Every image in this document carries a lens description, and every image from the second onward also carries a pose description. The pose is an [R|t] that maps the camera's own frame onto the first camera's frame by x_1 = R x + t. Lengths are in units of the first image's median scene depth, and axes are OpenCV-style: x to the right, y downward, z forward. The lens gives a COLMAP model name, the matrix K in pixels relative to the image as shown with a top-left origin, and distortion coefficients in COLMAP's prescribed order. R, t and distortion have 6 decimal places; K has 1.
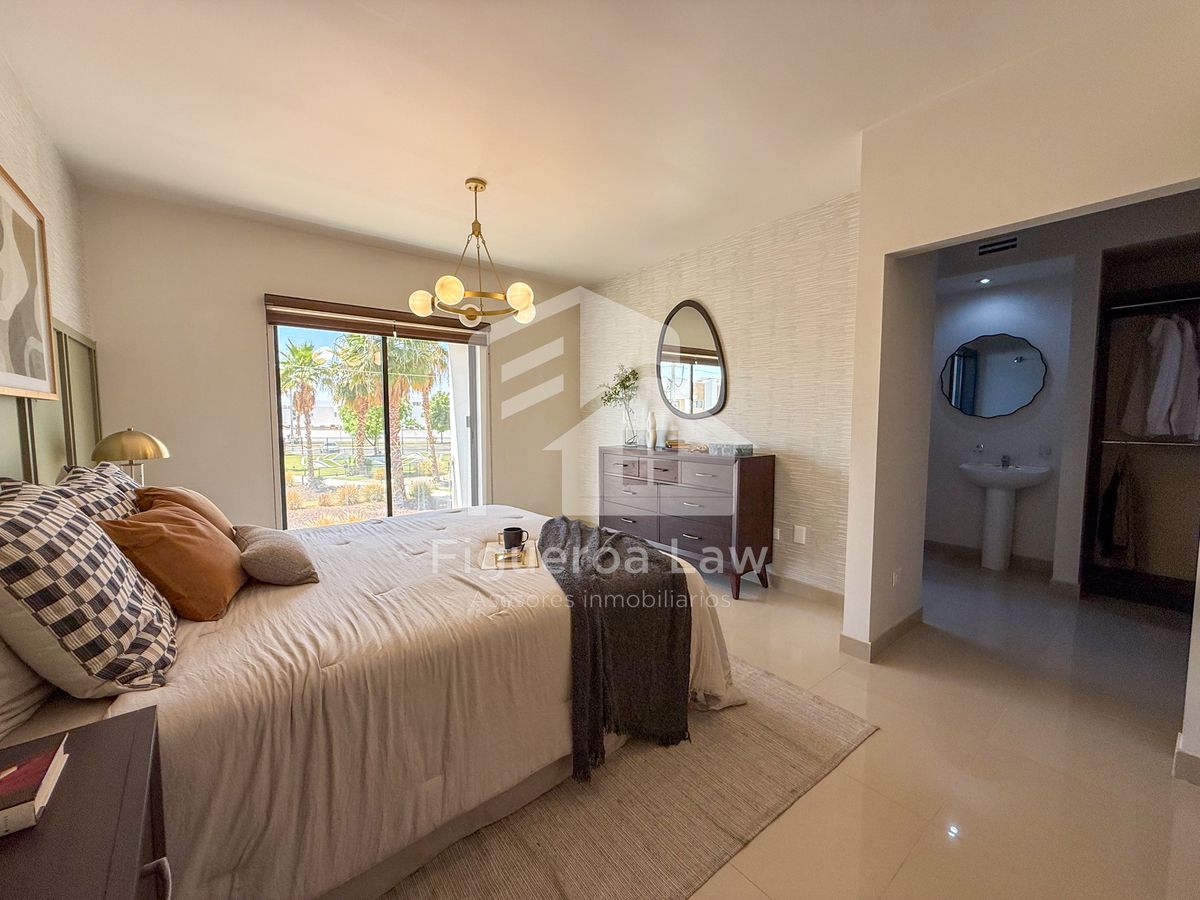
lens RADIAL K [[478.2, 0, 599.1], [0, 478.2, 449.4], [0, 0, 1]] dist [-0.001204, 0.000659]
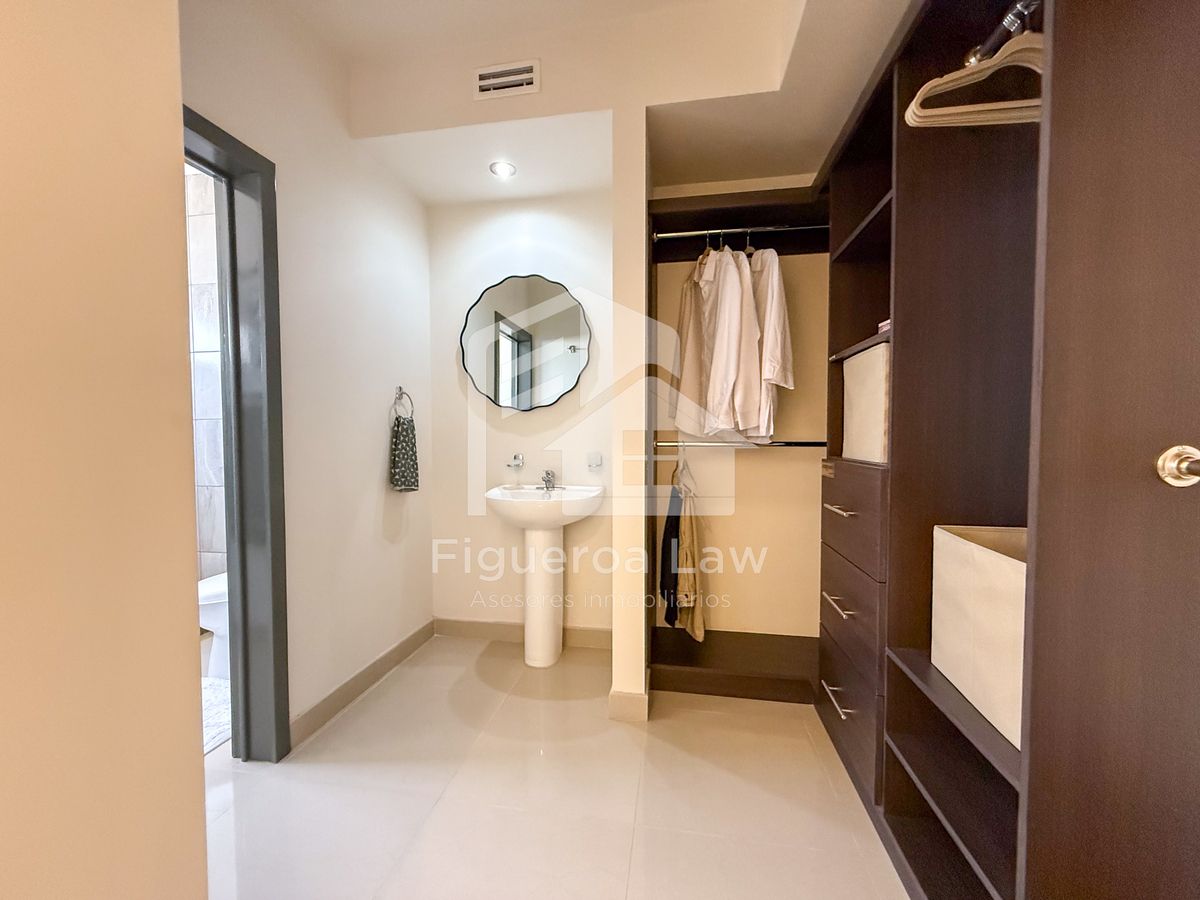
lens RADIAL K [[478.2, 0, 598.3], [0, 478.2, 452.4], [0, 0, 1]] dist [-0.001204, 0.000659]
pose [[0.746249, -0.027804, 0.665086, 0.517397], [0.047990, 0.998775, -0.012092, -0.001123], [-0.663934, 0.040940, 0.746669, 0.524857]]
